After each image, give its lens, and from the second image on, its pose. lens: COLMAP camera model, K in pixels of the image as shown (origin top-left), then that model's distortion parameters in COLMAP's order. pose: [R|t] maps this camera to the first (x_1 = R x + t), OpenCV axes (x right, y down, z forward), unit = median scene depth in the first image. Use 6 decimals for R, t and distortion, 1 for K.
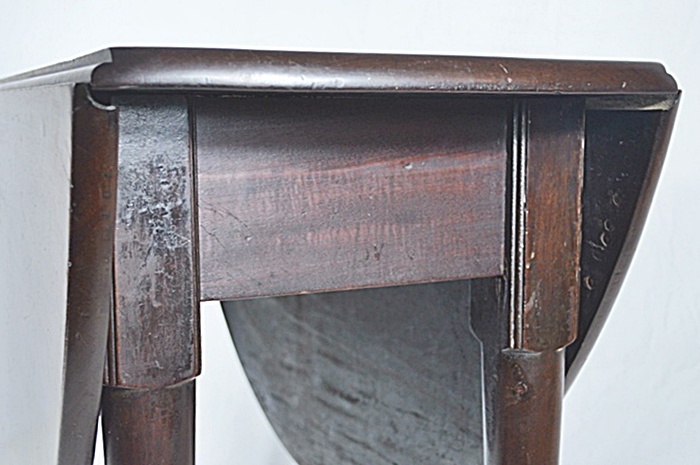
lens RADIAL K [[999.7, 0, 350.1], [0, 999.7, 231.7], [0, 0, 1]] dist [-0.025936, 0.000000]
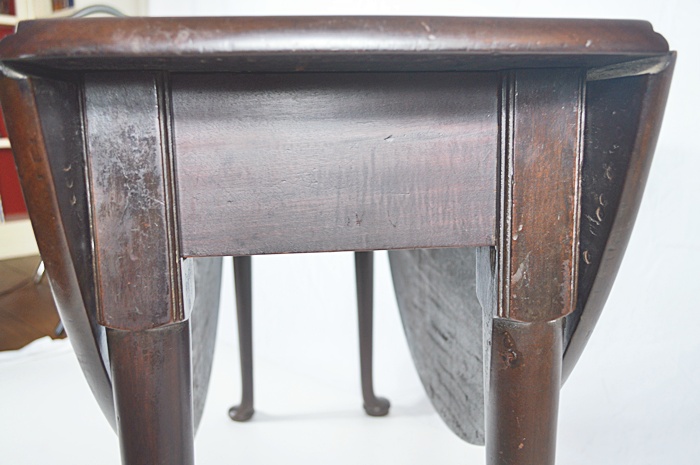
lens RADIAL K [[654.5, 0, 347.8], [0, 654.5, 234.3], [0, 0, 1]] dist [-0.018385, 0.000000]
pose [[0.941605, 0.042509, -0.334024, 0.242737], [-0.025547, 0.998159, 0.055015, -0.001584], [0.335748, -0.043269, 0.940958, 0.323184]]
